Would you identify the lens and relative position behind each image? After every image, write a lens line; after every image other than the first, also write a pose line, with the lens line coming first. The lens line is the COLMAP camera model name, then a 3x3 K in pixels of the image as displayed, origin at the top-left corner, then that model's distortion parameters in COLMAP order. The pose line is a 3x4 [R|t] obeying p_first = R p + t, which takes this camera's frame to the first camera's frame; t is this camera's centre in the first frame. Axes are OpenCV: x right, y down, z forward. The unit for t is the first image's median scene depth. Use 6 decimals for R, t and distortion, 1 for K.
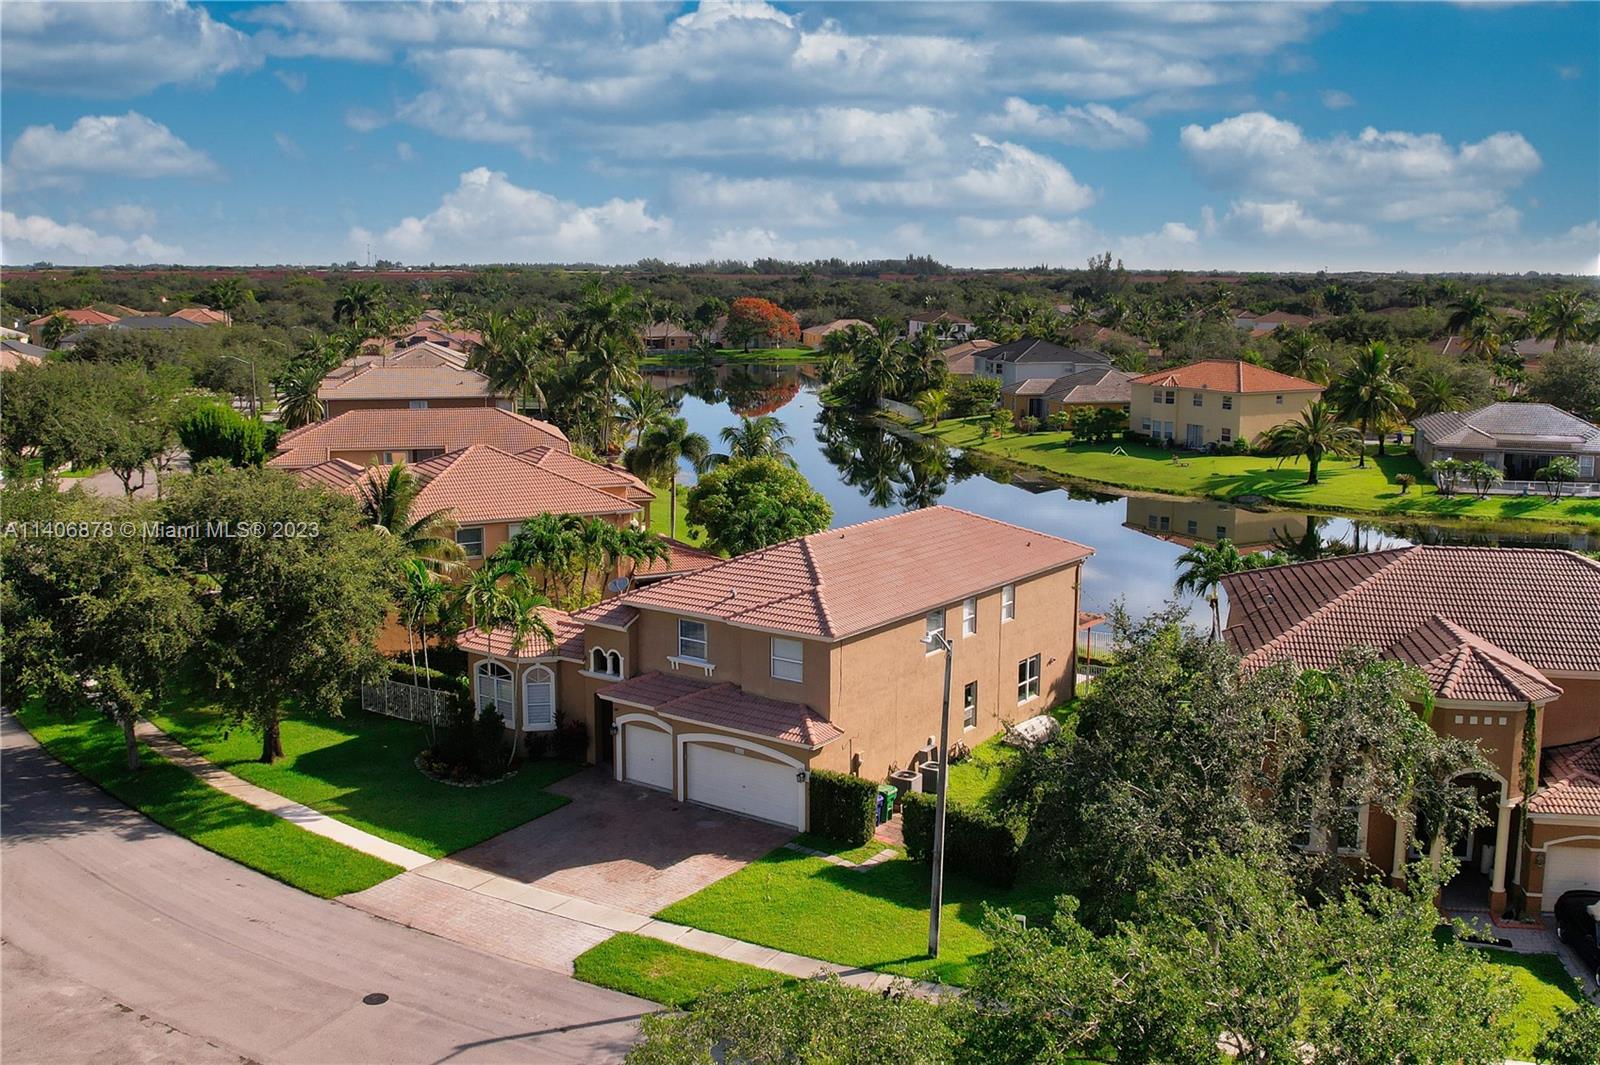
lens RADIAL K [[1500.8, 0, 827.9], [0, 1500.8, 532.4], [0, 0, 1]] dist [-0.050213, 0.005066]
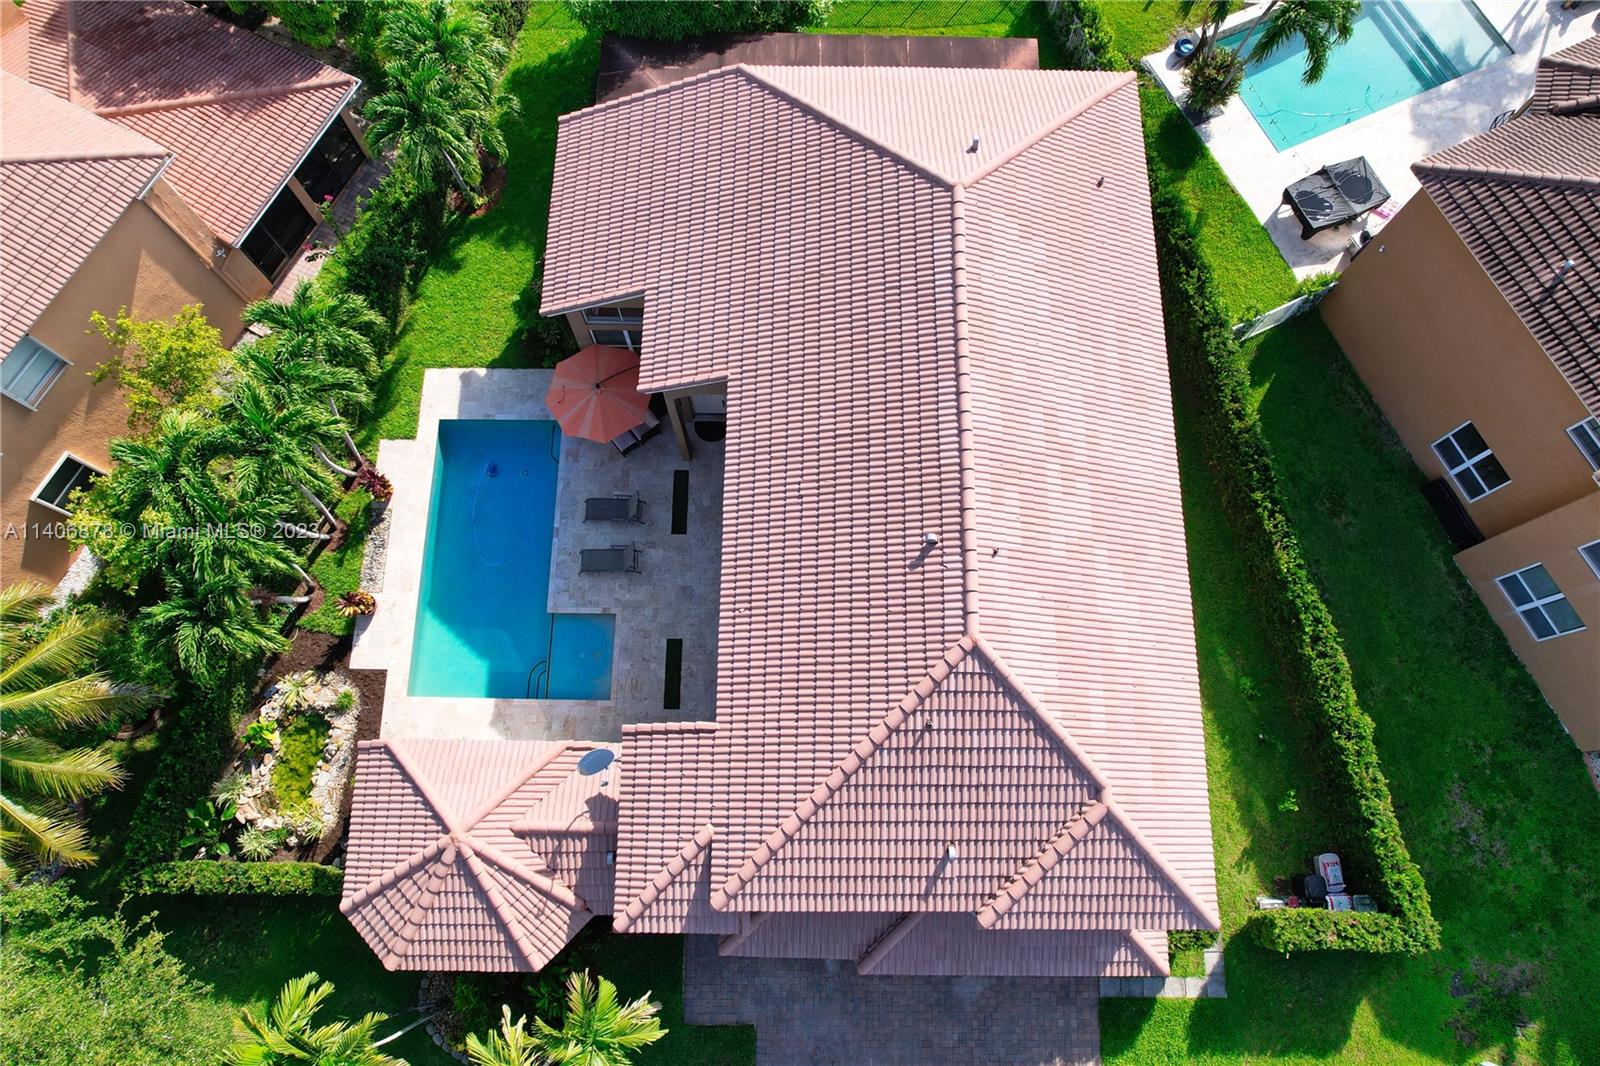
lens RADIAL K [[1042.1, 0, 806.3], [0, 1042.1, 519.2], [0, 0, 1]] dist [-0.069021, 0.061237]
pose [[0.826890, -0.537054, 0.166813, -0.101607], [0.094873, 0.425598, 0.899925, -0.346153], [-0.554304, -0.728313, 0.402874, 0.955346]]
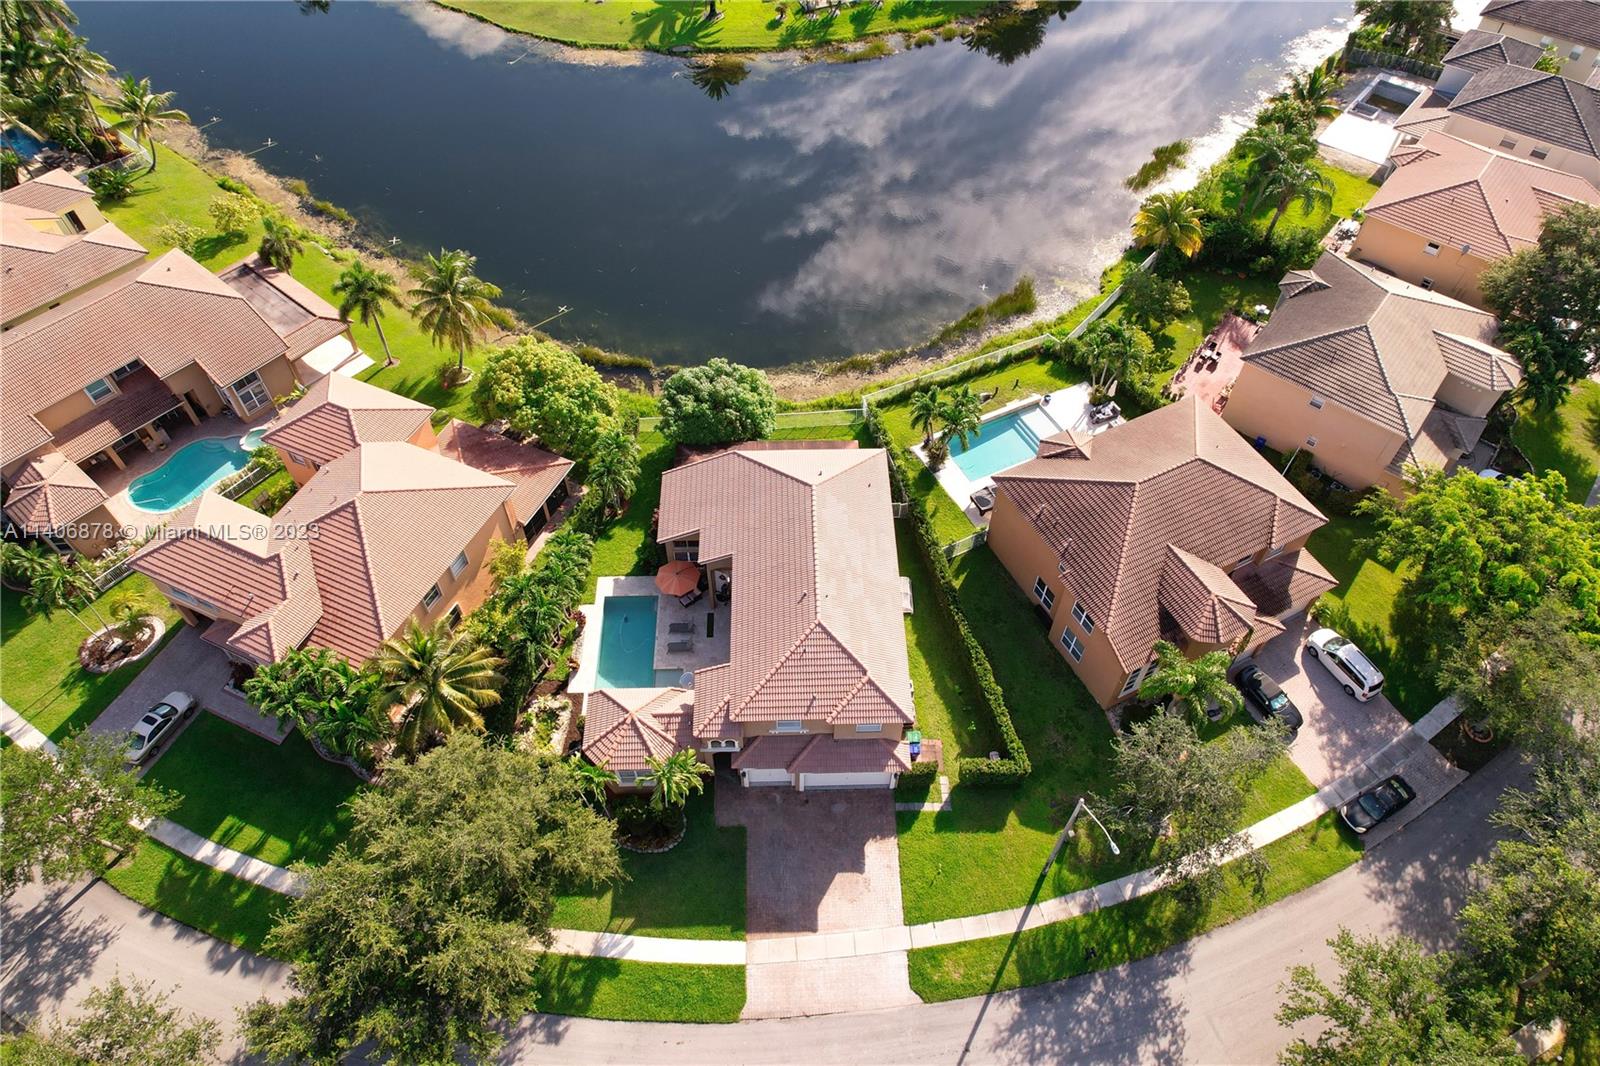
lens RADIAL K [[993.2, 0, 800.0], [0, 993.2, 533.0], [0, 0, 1]] dist [-0.047028, 0.001213]
pose [[0.806330, -0.462314, 0.368913, -0.364115], [0.100379, 0.721642, 0.684950, -0.758742], [-0.582886, -0.515264, 0.628289, 0.457796]]
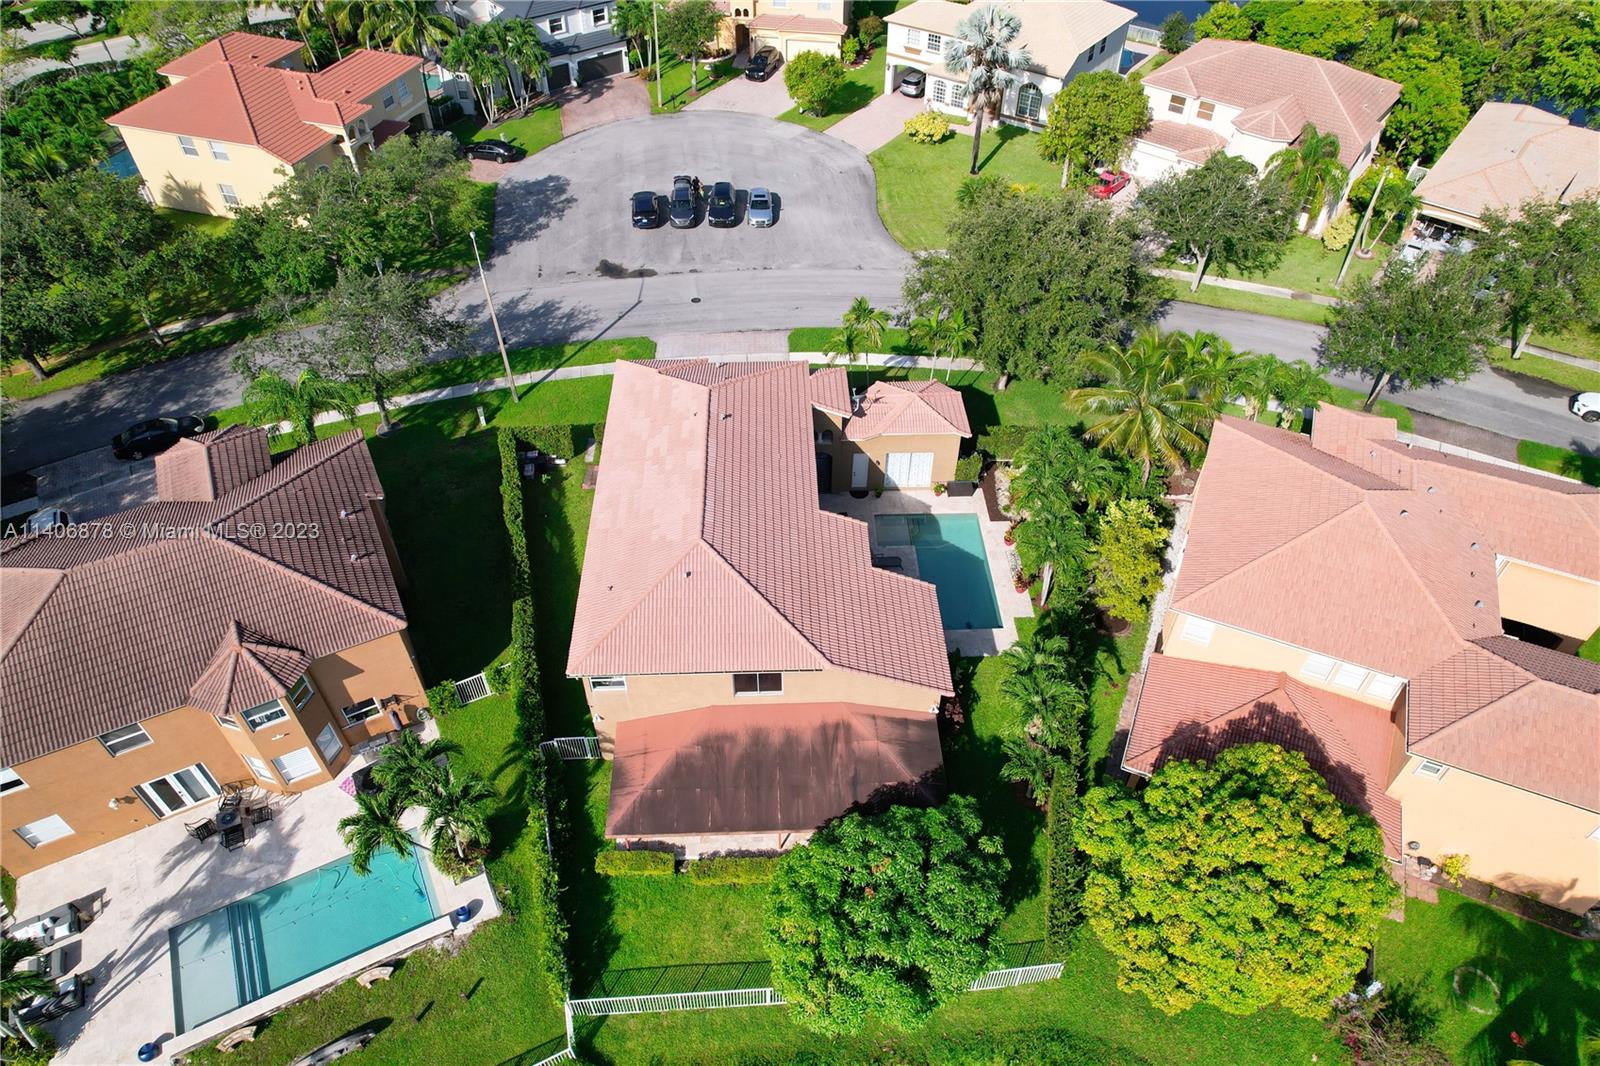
lens RADIAL K [[1023.6, 0, 800.0], [0, 1023.6, 533.0], [0, 0, 1]] dist [-0.079951, 0.076045]
pose [[-0.799224, 0.415280, -0.434493, 0.356242], [-0.115023, 0.603868, 0.788742, -0.628207], [0.589925, 0.680358, -0.434859, 1.554462]]
